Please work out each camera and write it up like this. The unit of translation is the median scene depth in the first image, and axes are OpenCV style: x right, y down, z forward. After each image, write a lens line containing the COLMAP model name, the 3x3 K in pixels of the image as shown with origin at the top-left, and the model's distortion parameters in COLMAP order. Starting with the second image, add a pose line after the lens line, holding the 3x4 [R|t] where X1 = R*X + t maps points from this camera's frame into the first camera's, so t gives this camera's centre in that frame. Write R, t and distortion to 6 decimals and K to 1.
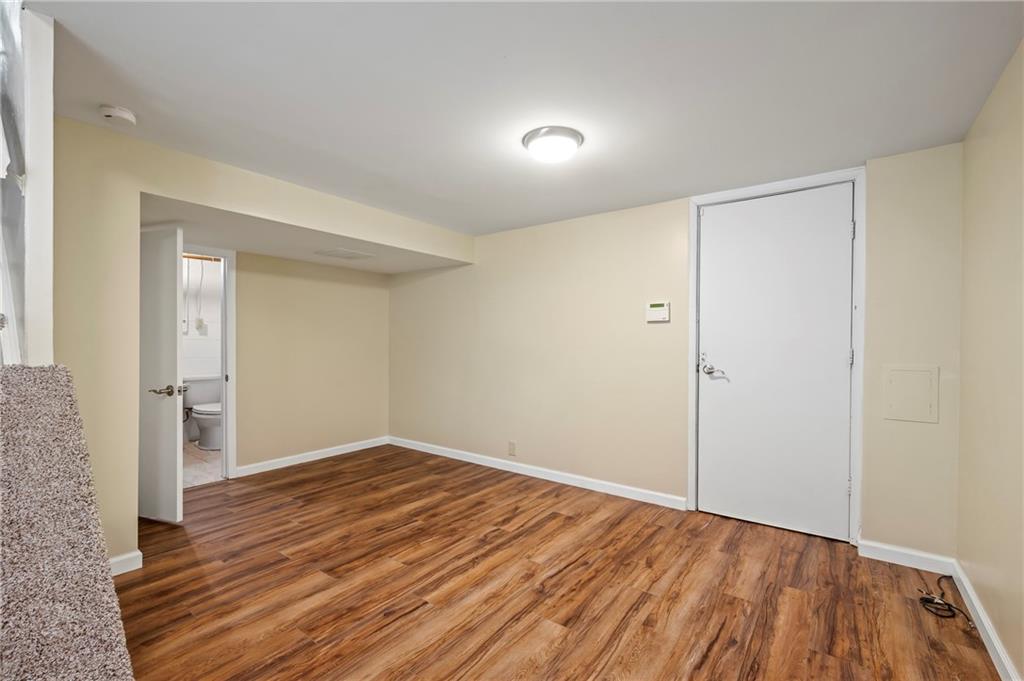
lens RADIAL K [[439.3, 0, 511.6], [0, 439.3, 343.5], [0, 0, 1]] dist [-0.002054, -0.000101]
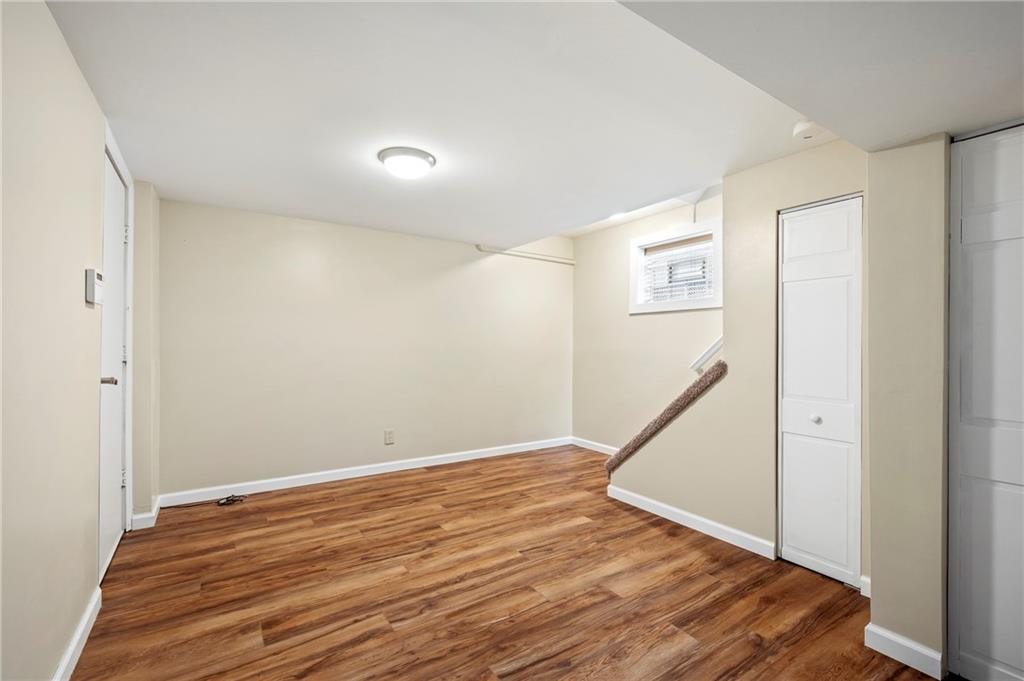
lens RADIAL K [[439.3, 0, 511.6], [0, 439.3, 343.5], [0, 0, 1]] dist [-0.002054, -0.000101]
pose [[-0.939233, -0.008875, 0.343164, -0.523863], [-0.008826, 0.999960, 0.001706, -0.008027], [-0.343166, -0.001426, -0.939274, 1.921229]]
